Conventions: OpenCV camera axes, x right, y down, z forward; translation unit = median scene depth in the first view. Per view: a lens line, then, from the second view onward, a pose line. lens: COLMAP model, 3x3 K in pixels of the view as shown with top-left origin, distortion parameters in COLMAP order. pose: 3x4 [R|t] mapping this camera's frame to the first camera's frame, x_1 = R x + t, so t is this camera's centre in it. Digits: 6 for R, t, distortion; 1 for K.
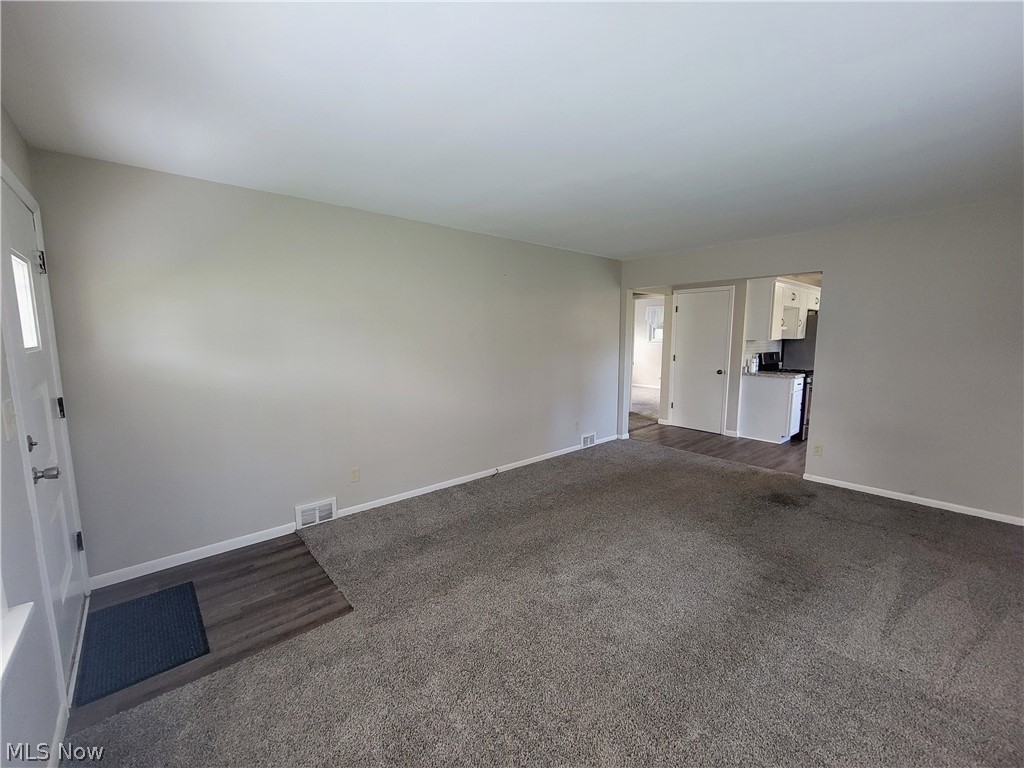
lens RADIAL K [[418.6, 0, 514.7], [0, 418.6, 387.0], [0, 0, 1]] dist [-0.002296, 0.000223]
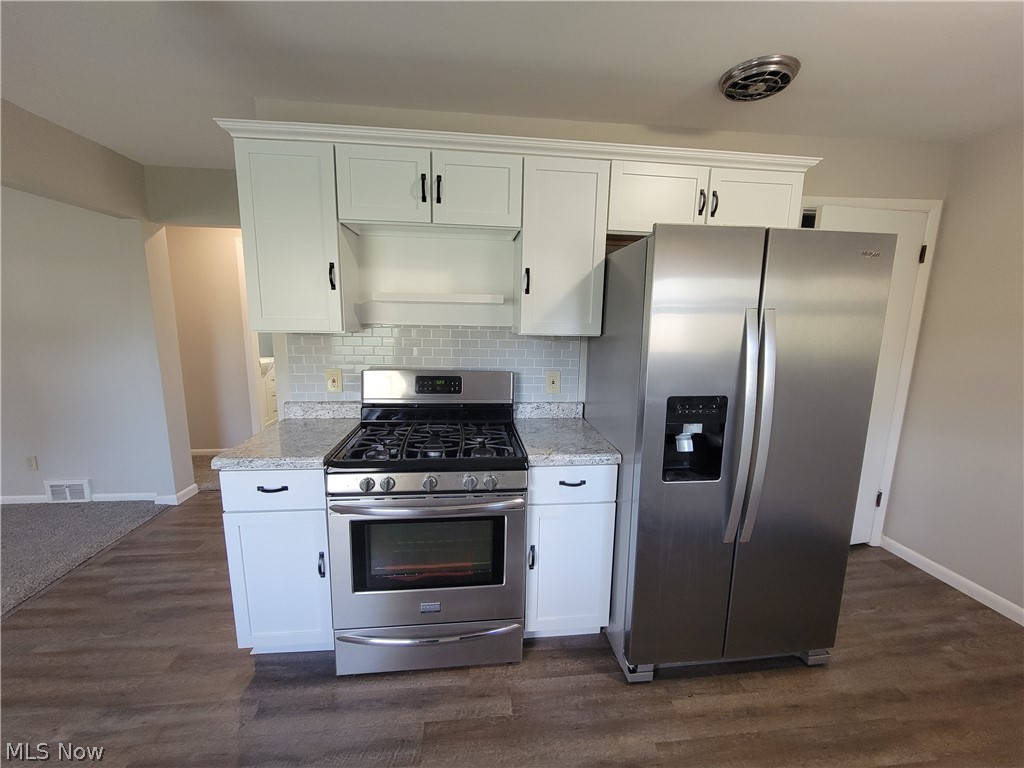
lens RADIAL K [[418.6, 0, 514.7], [0, 418.6, 387.0], [0, 0, 1]] dist [-0.002296, 0.000223]
pose [[0.814715, 0.115576, -0.568226, 0.927280], [-0.095132, 0.993299, 0.065634, -0.105555], [0.572004, 0.000584, 0.820250, 0.821326]]
